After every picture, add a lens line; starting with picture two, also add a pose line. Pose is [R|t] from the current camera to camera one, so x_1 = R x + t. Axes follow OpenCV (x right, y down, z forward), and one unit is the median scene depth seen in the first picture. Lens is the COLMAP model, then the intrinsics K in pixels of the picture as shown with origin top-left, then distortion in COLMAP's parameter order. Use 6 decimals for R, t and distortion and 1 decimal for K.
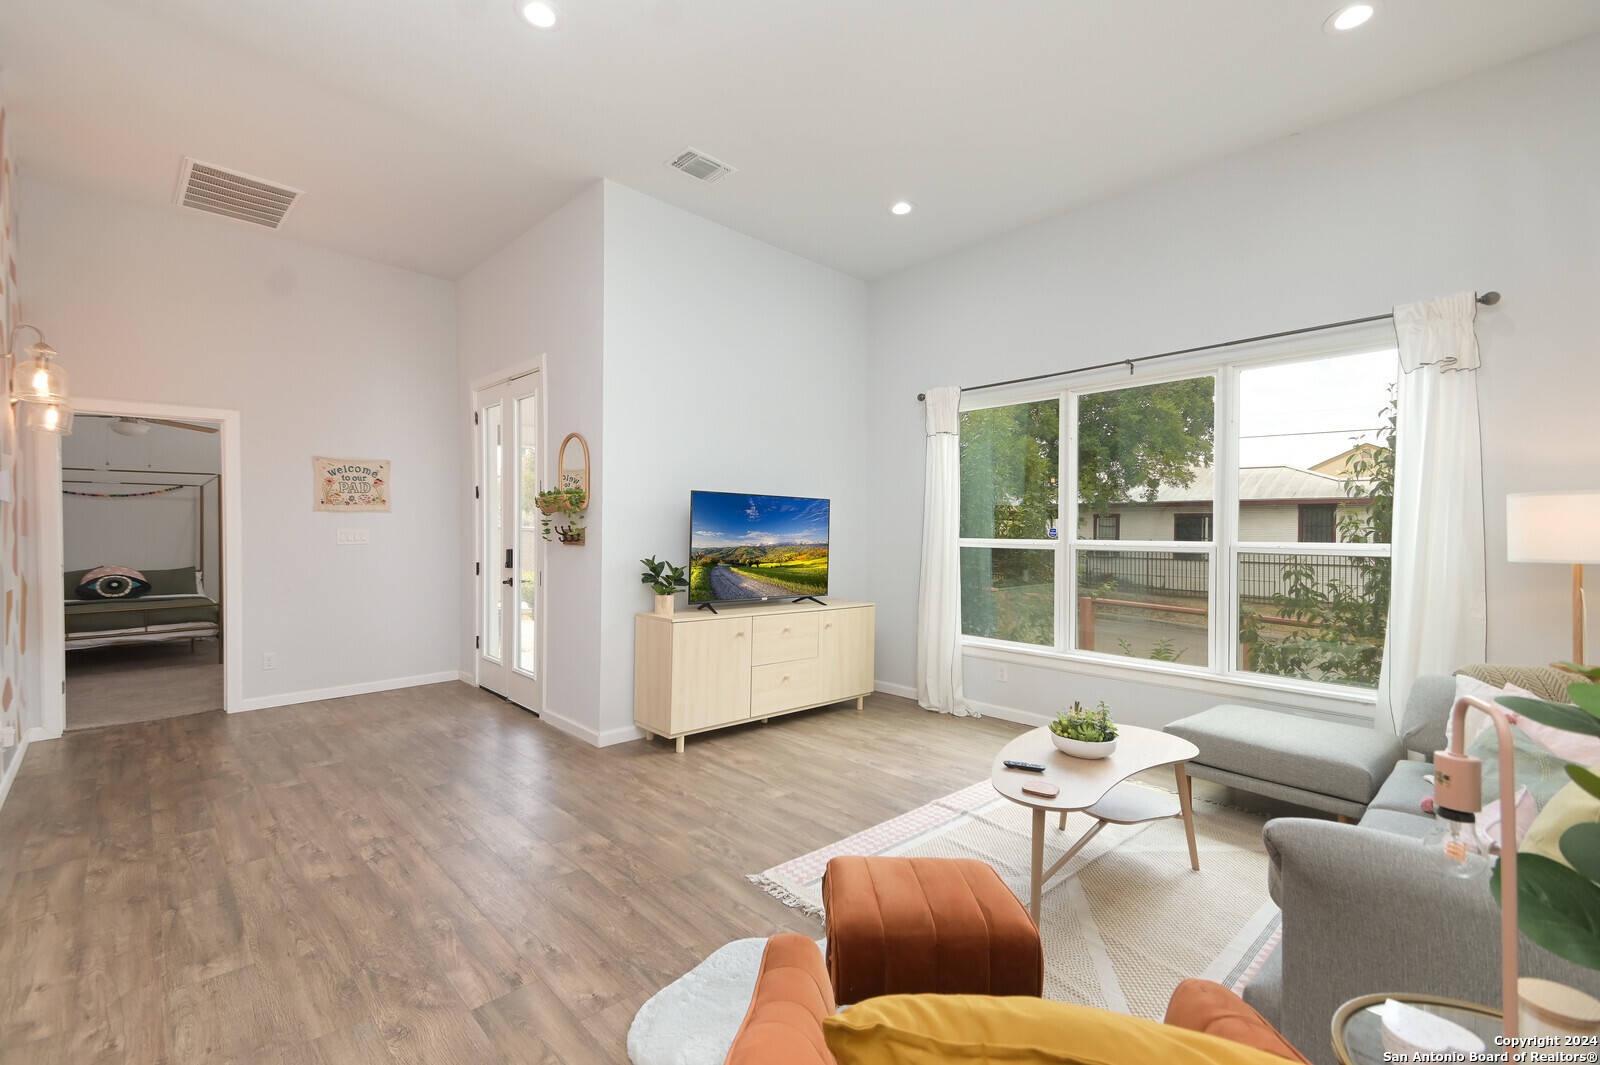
lens RADIAL K [[688.9, 0, 769.5], [0, 688.9, 536.3], [0, 0, 1]] dist [0.057223, -0.023867]
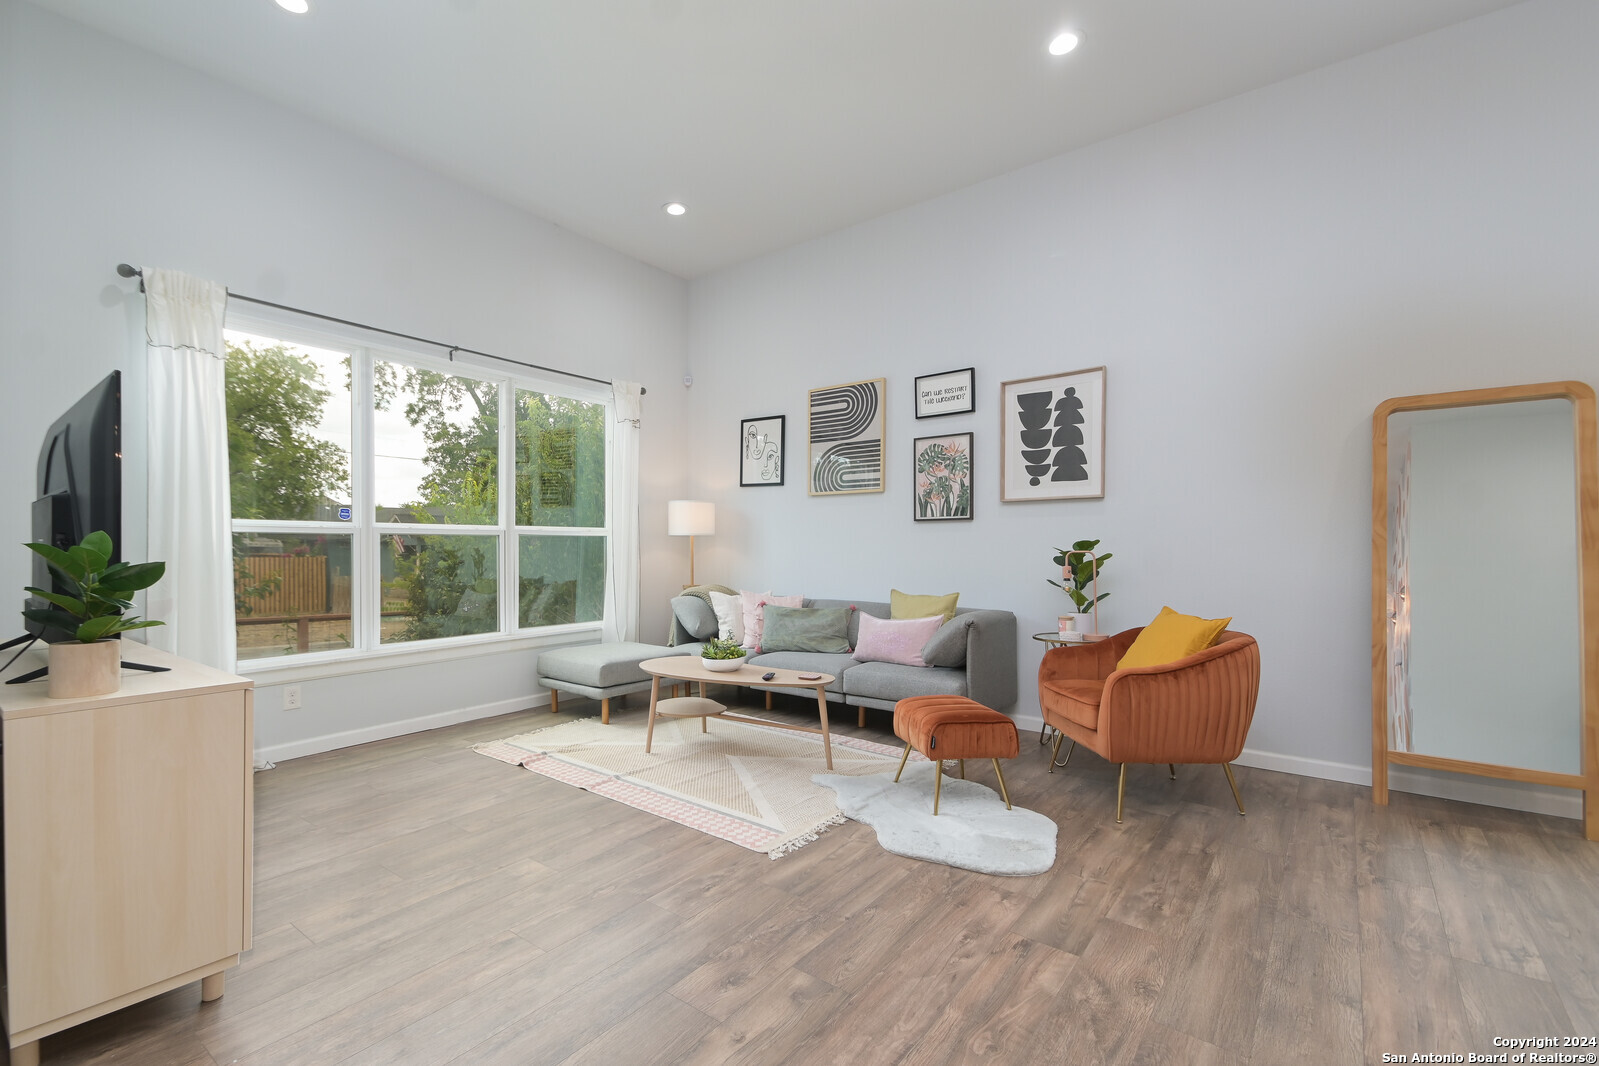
lens RADIAL K [[688.5, 0, 769.0], [0, 688.5, 536.8], [0, 0, 1]] dist [0.057223, -0.023867]
pose [[-0.153774, 0.003206, 0.988101, -1.008518], [0.004988, 0.999985, -0.002468, 0.045581], [-0.988093, 0.004549, -0.153787, 1.181015]]
